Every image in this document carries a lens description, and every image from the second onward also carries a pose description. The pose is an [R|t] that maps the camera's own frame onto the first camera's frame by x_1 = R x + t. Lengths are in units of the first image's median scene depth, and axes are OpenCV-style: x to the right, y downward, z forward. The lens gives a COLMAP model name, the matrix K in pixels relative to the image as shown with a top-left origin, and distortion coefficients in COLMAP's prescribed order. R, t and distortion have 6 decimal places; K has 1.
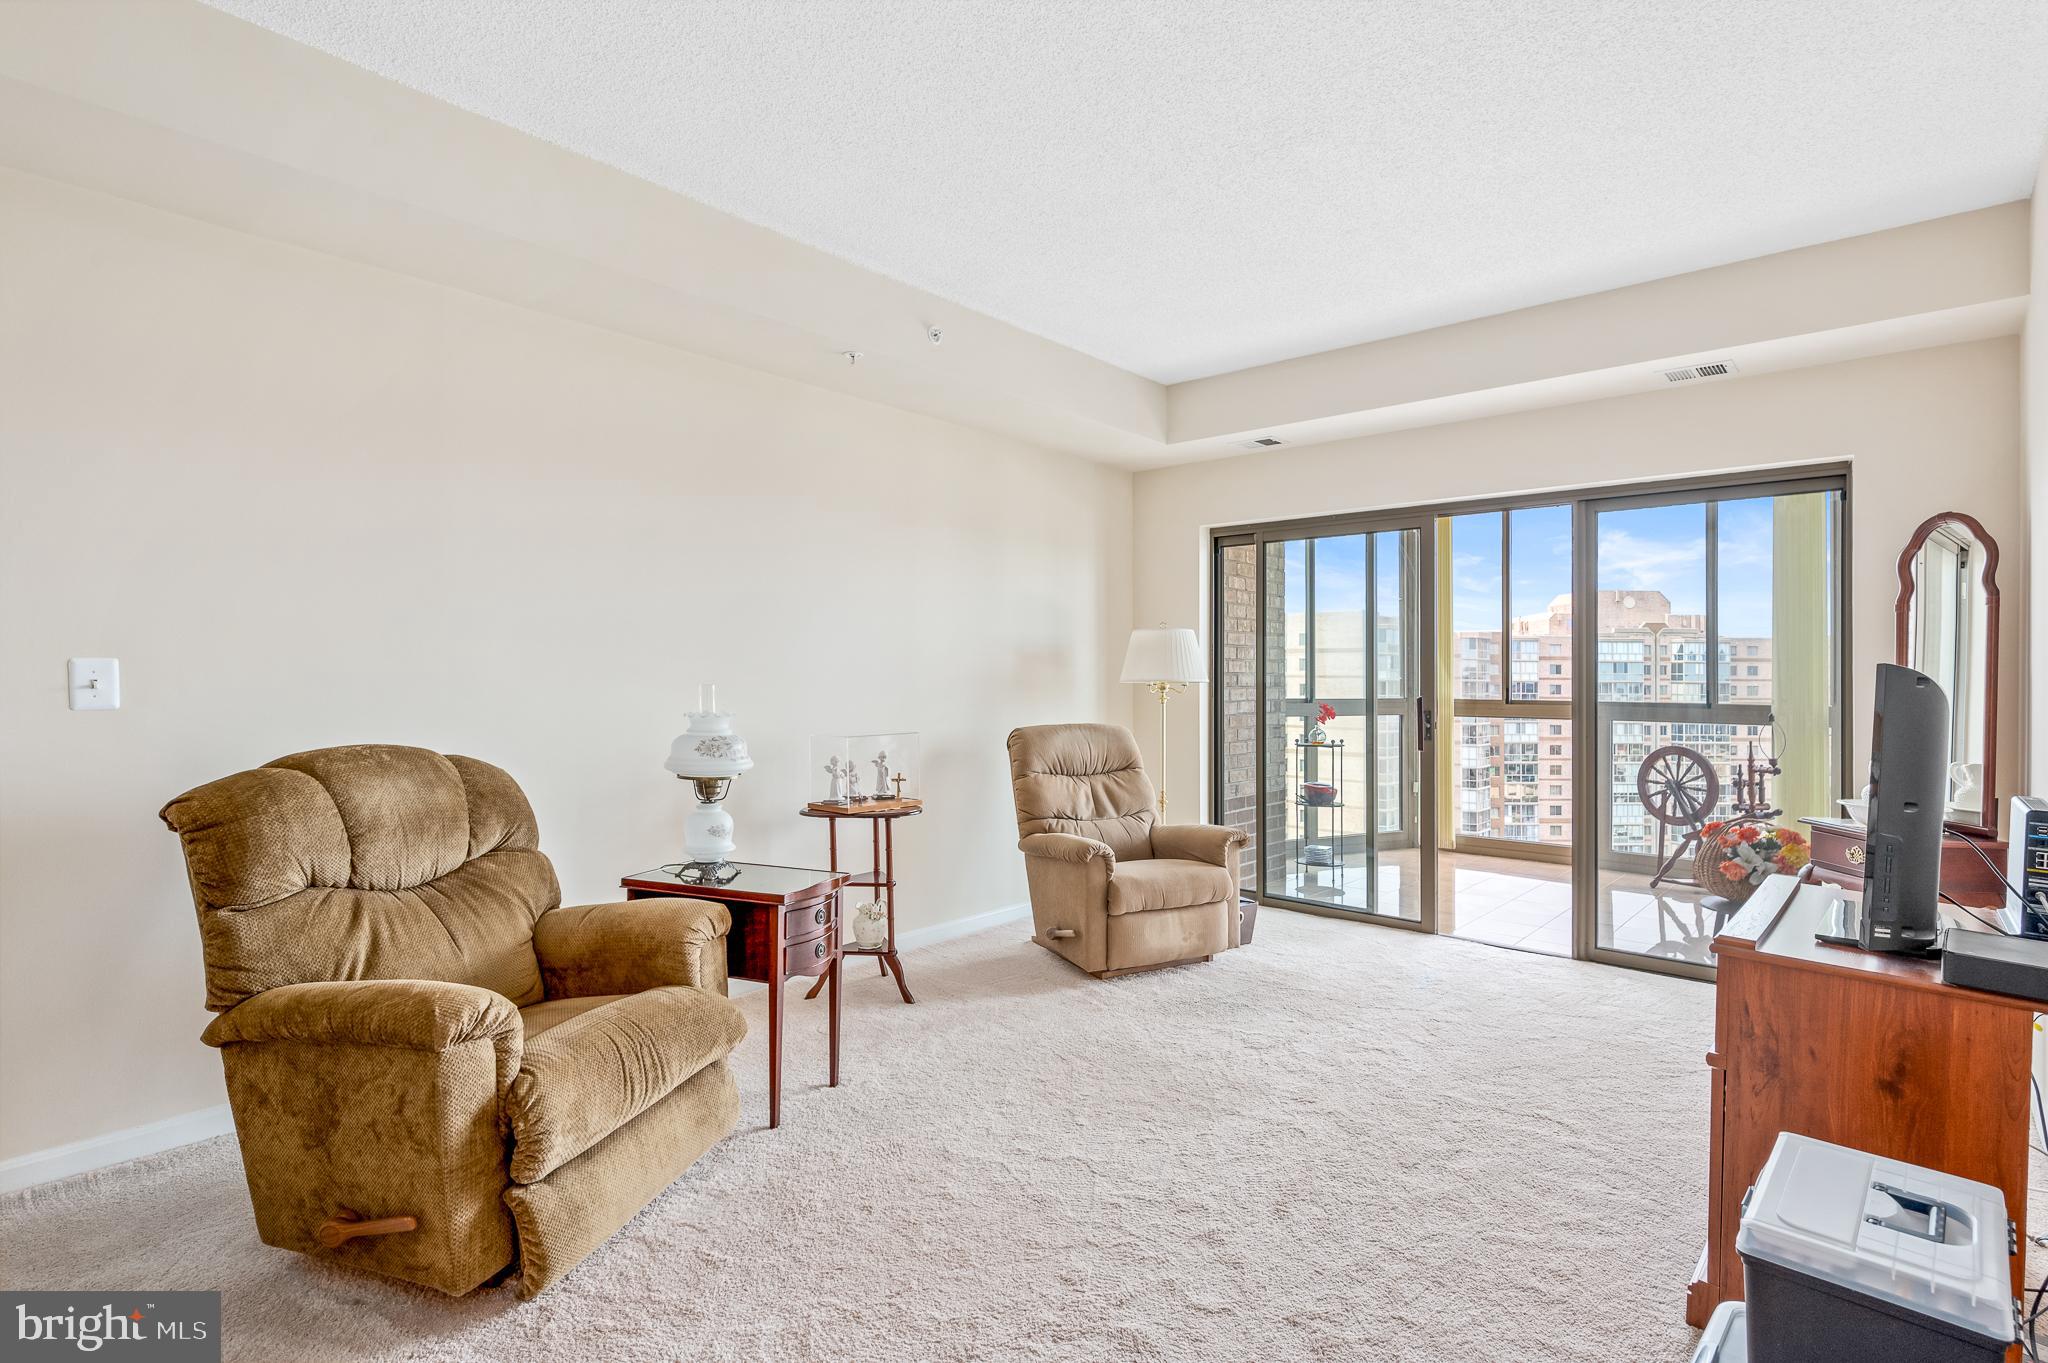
lens RADIAL K [[985.9, 0, 1025.8], [0, 985.9, 675.4], [0, 0, 1]] dist [0.003833, 0.000323]
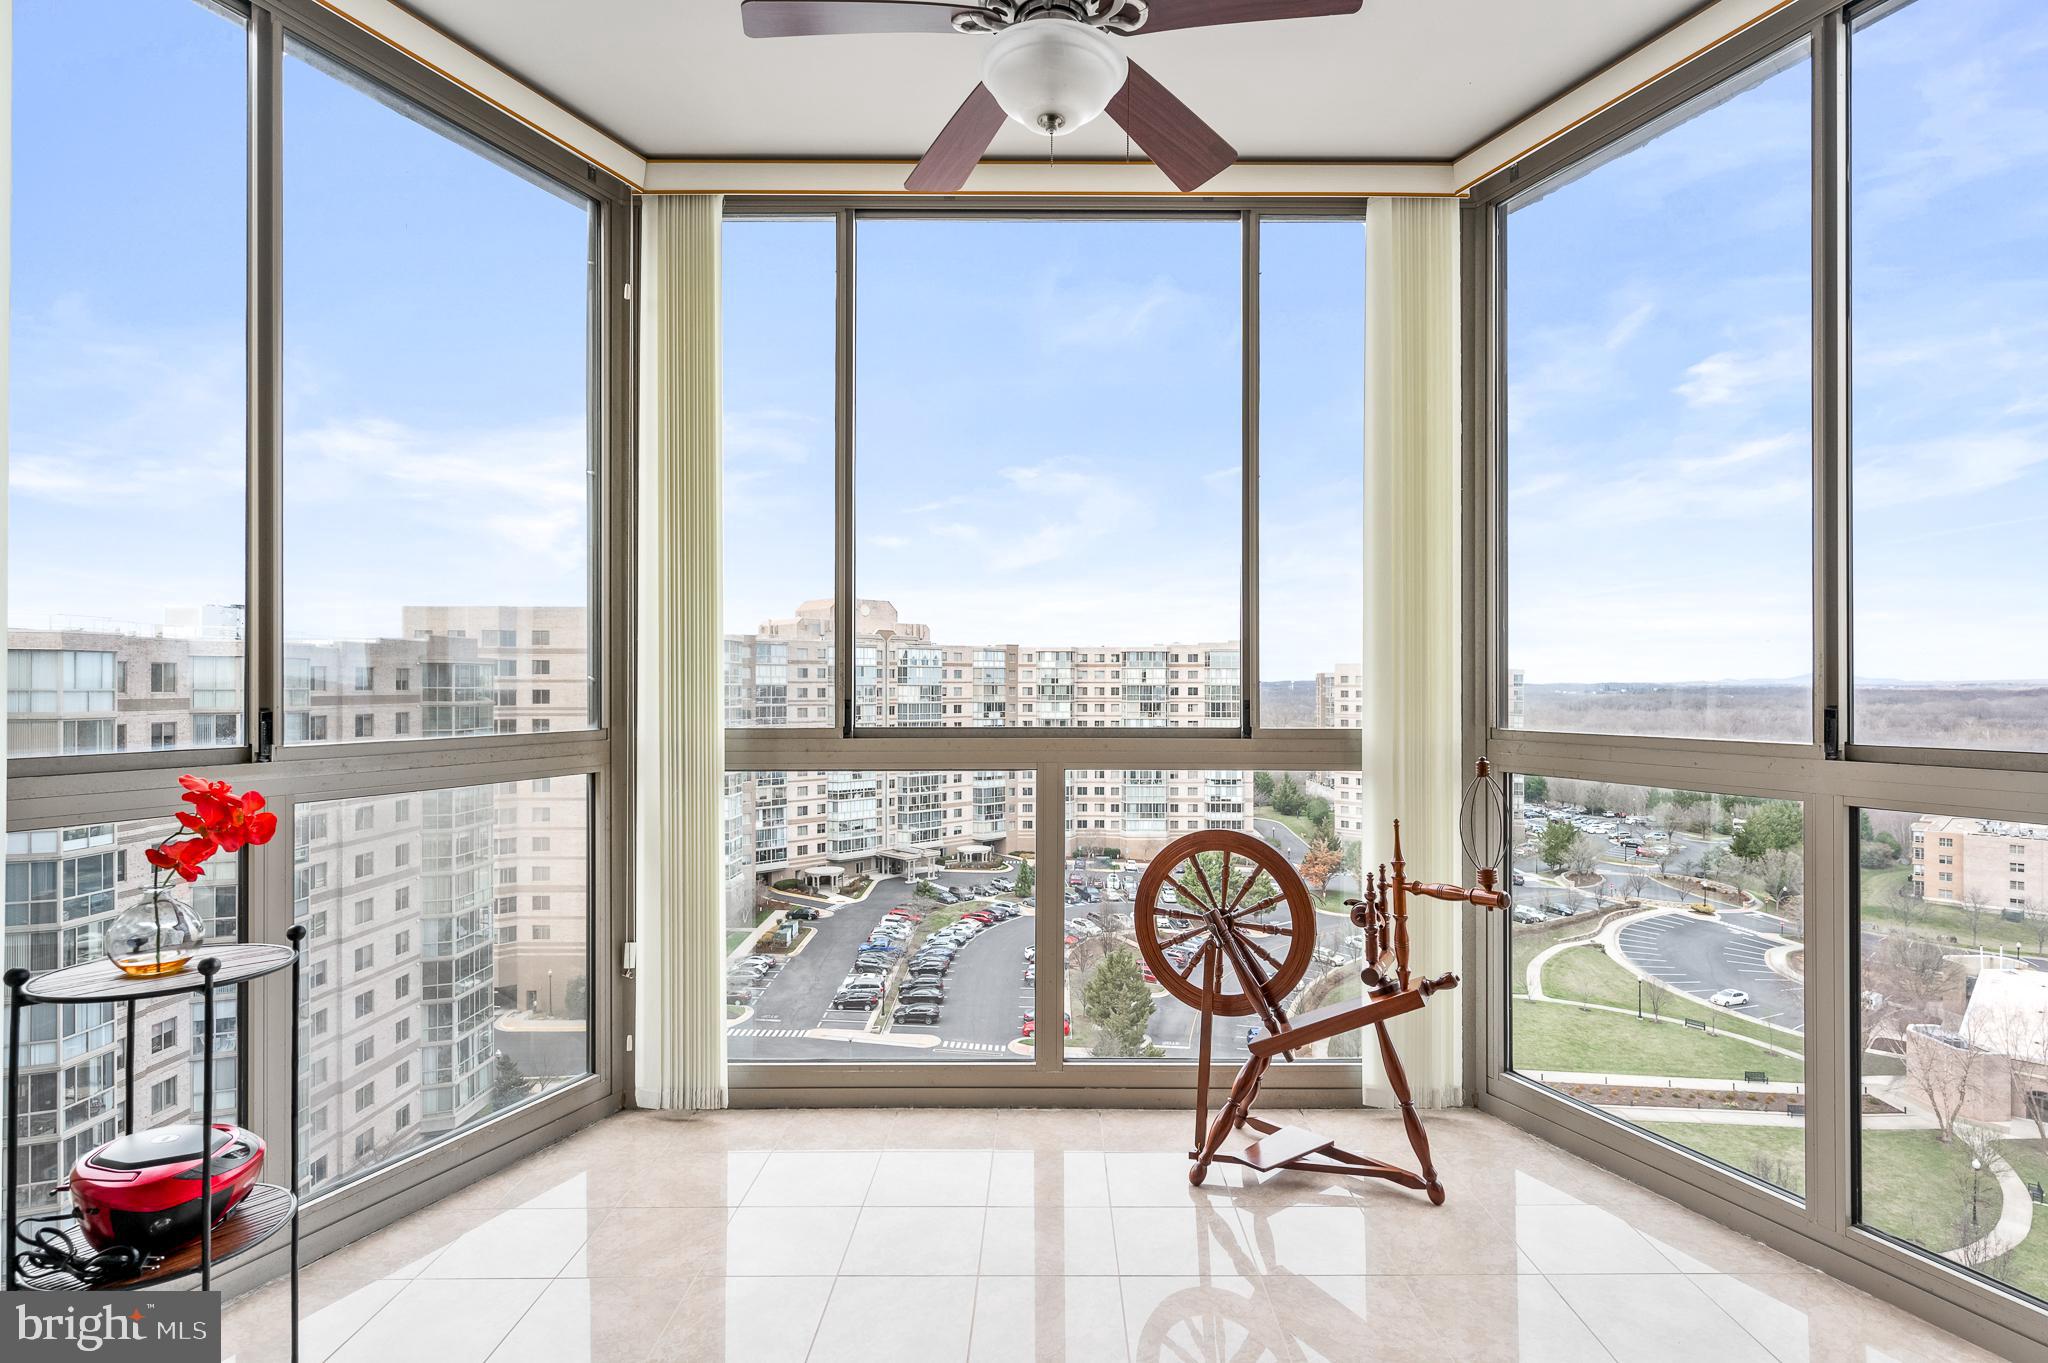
lens RADIAL K [[985.9, 0, 1025.8], [0, 985.9, 675.4], [0, 0, 1]] dist [0.003833, 0.000323]
pose [[0.749445, -0.002197, 0.662063, 0.301942], [0.005495, 0.999981, -0.002902, 0.004820], [-0.662043, 0.005813, 0.749443, 0.716467]]
